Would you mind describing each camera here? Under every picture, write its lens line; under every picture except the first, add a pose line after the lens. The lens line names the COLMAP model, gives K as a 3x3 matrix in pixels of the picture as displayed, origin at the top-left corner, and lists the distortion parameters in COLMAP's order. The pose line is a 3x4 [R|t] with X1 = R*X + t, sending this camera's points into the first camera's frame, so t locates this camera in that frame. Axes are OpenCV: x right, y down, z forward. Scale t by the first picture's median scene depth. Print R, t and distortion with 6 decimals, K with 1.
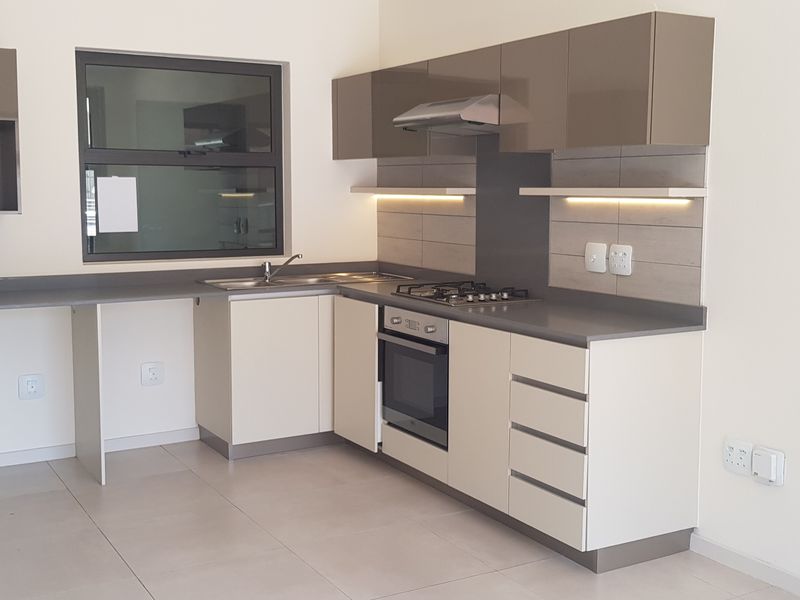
lens RADIAL K [[968.1, 0, 400.0], [0, 968.1, 300.0], [0, 0, 1]] dist [0.011139, -0.020837]
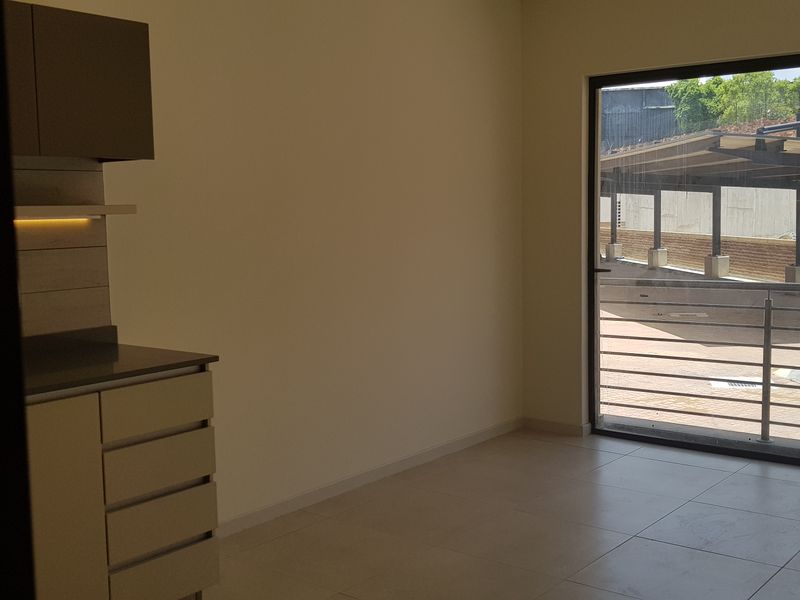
lens RADIAL K [[973.6, 0, 401.1], [0, 973.6, 287.0], [0, 0, 1]] dist [0.020070, 0.004437]
pose [[-0.367135, -0.083443, 0.926417, -0.631462], [0.115877, 0.984107, 0.134560, -0.116752], [-0.922922, 0.156752, -0.351631, 0.952326]]
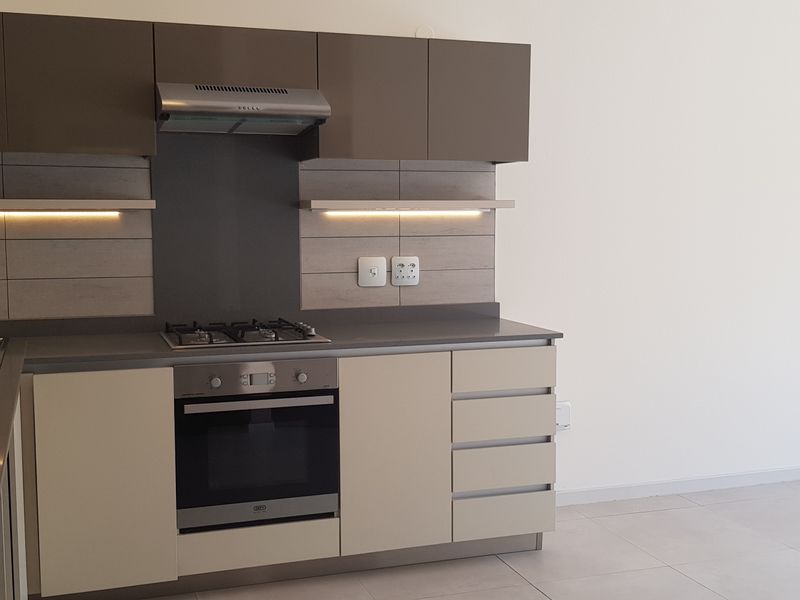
lens RADIAL K [[997.9, 0, 400.0], [0, 997.9, 300.0], [0, 0, 1]] dist [0.075675, 0.001682]
pose [[0.182877, -0.101712, 0.977860, -0.785053], [0.111845, 0.990329, 0.082092, -0.095782], [-0.976753, 0.094356, 0.192485, 0.783617]]
